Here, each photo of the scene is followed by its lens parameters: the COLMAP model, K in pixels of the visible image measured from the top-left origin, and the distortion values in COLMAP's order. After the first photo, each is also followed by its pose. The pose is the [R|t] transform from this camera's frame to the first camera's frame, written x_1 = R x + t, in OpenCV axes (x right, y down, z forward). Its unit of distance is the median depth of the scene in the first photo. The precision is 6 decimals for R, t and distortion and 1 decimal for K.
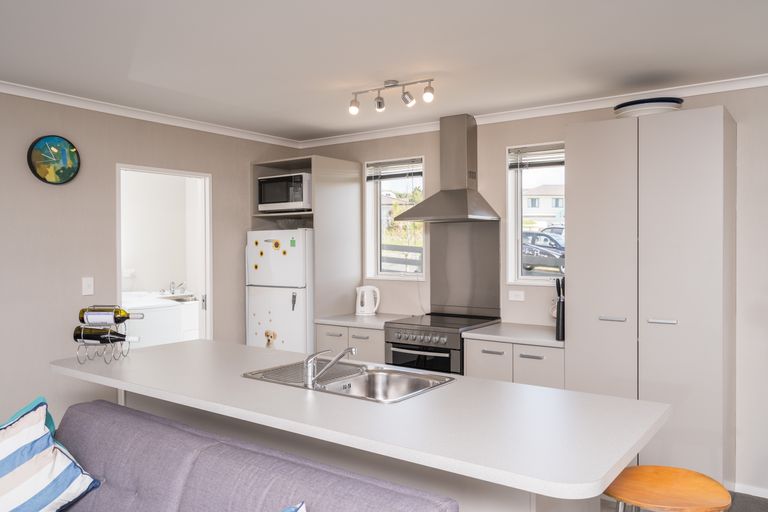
lens RADIAL K [[603.2, 0, 383.0], [0, 603.2, 255.8], [0, 0, 1]] dist [0.045835, -0.008400]
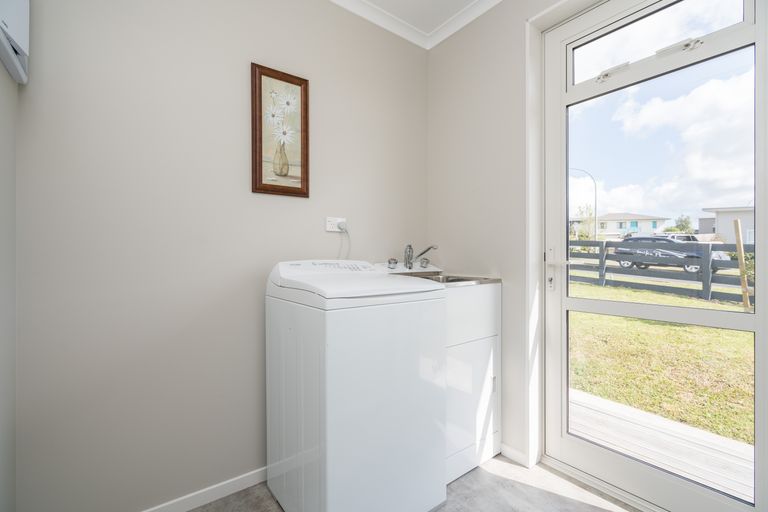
lens RADIAL K [[343.3, 0, 383.9], [0, 343.3, 257.5], [0, 0, 1]] dist [-0.012850, -0.000788]
pose [[0.959535, 0.010389, -0.281398, -0.061509], [-0.013720, 0.999857, -0.009871, 0.012135], [0.281255, 0.013332, 0.959540, 0.152617]]
